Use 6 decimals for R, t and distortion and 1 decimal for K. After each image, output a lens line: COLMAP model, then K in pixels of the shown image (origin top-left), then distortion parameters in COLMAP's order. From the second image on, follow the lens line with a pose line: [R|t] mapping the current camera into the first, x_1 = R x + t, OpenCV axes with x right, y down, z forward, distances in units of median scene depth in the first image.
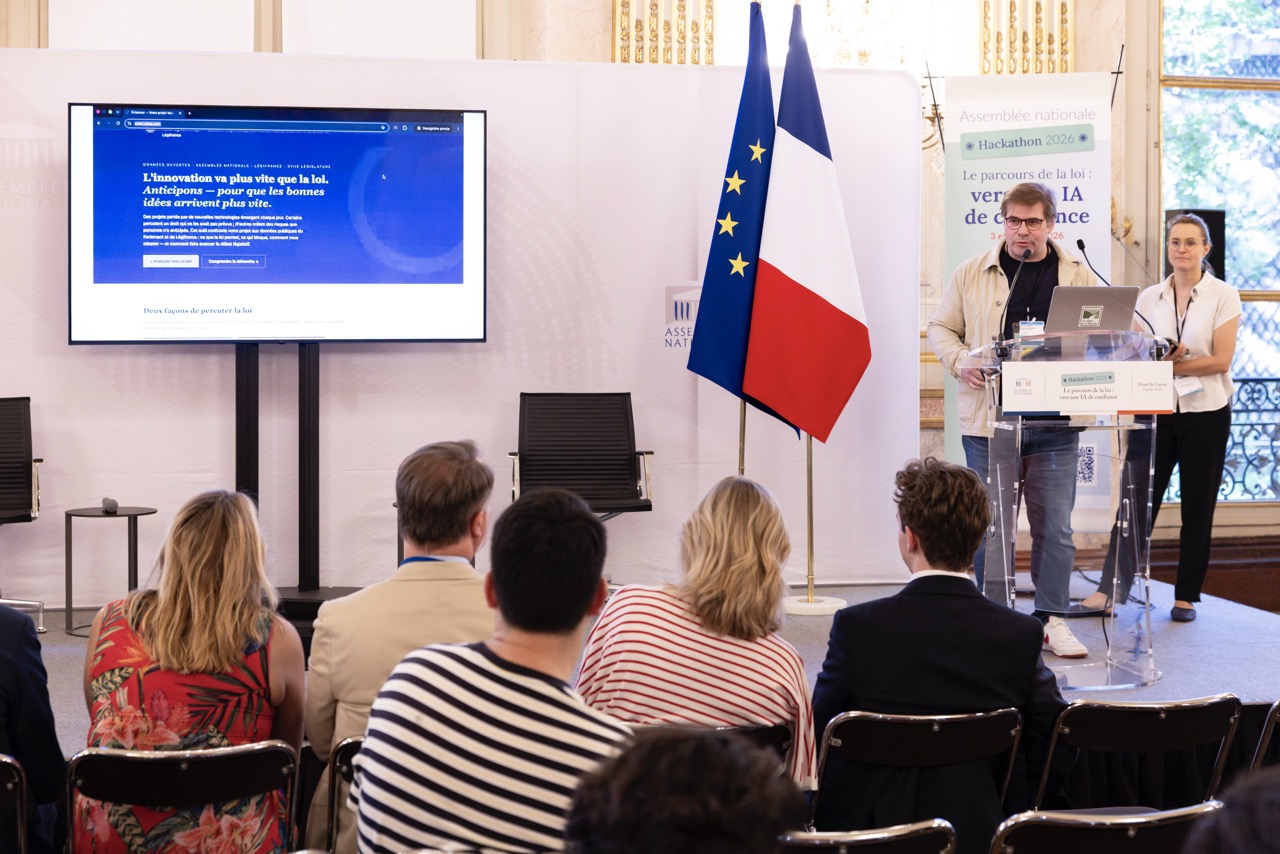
lens RADIAL K [[2128.0, 0, 621.1], [0, 2128.0, 327.2], [0, 0, 1]] dist [0.005136, 0.000000]
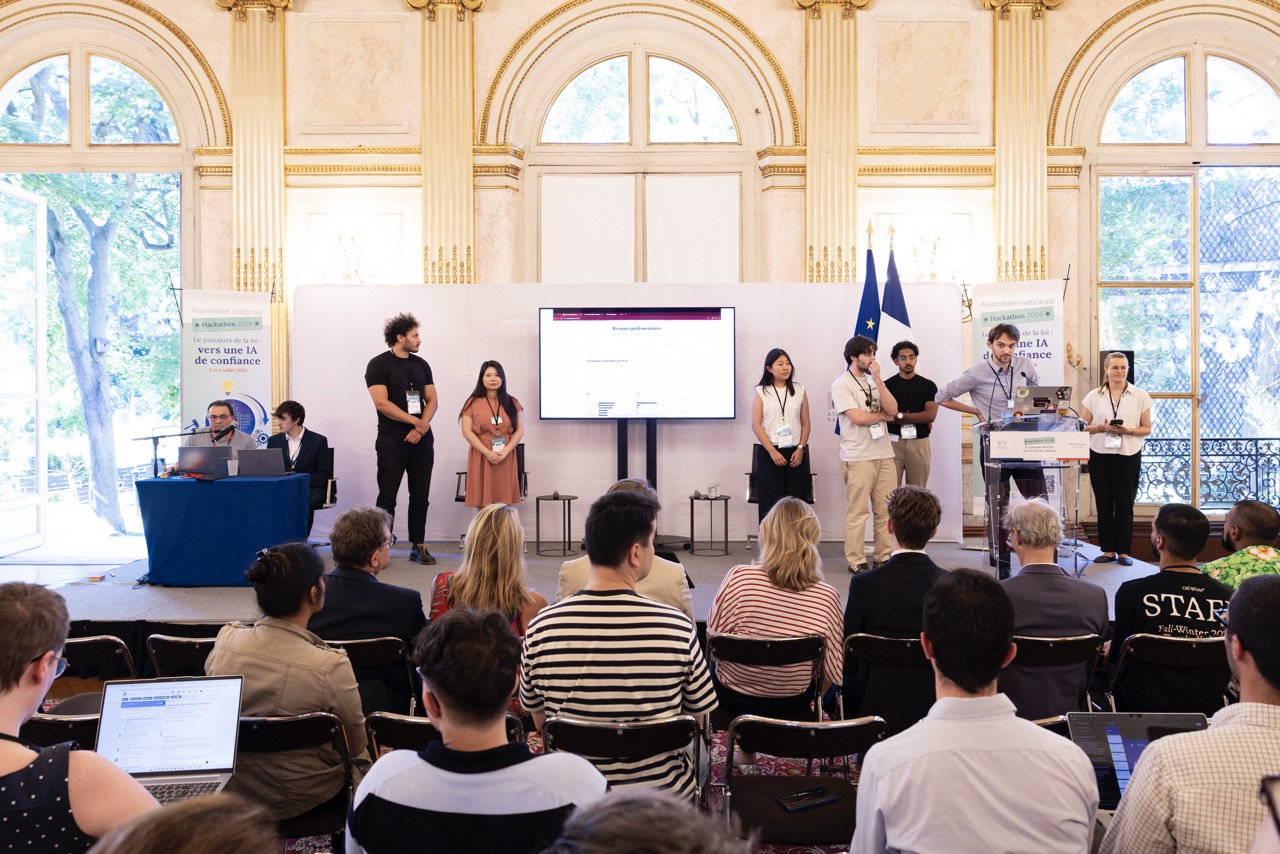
lens RADIAL K [[907.1, 0, 644.2], [0, 907.1, 397.2], [0, 0, 1]] dist [0.008489, -0.008958]
pose [[0.970334, -0.002234, -0.241758, 0.063144], [-0.001376, 0.999890, -0.014762, -0.000595], [0.241765, 0.014657, 0.970224, 0.120668]]
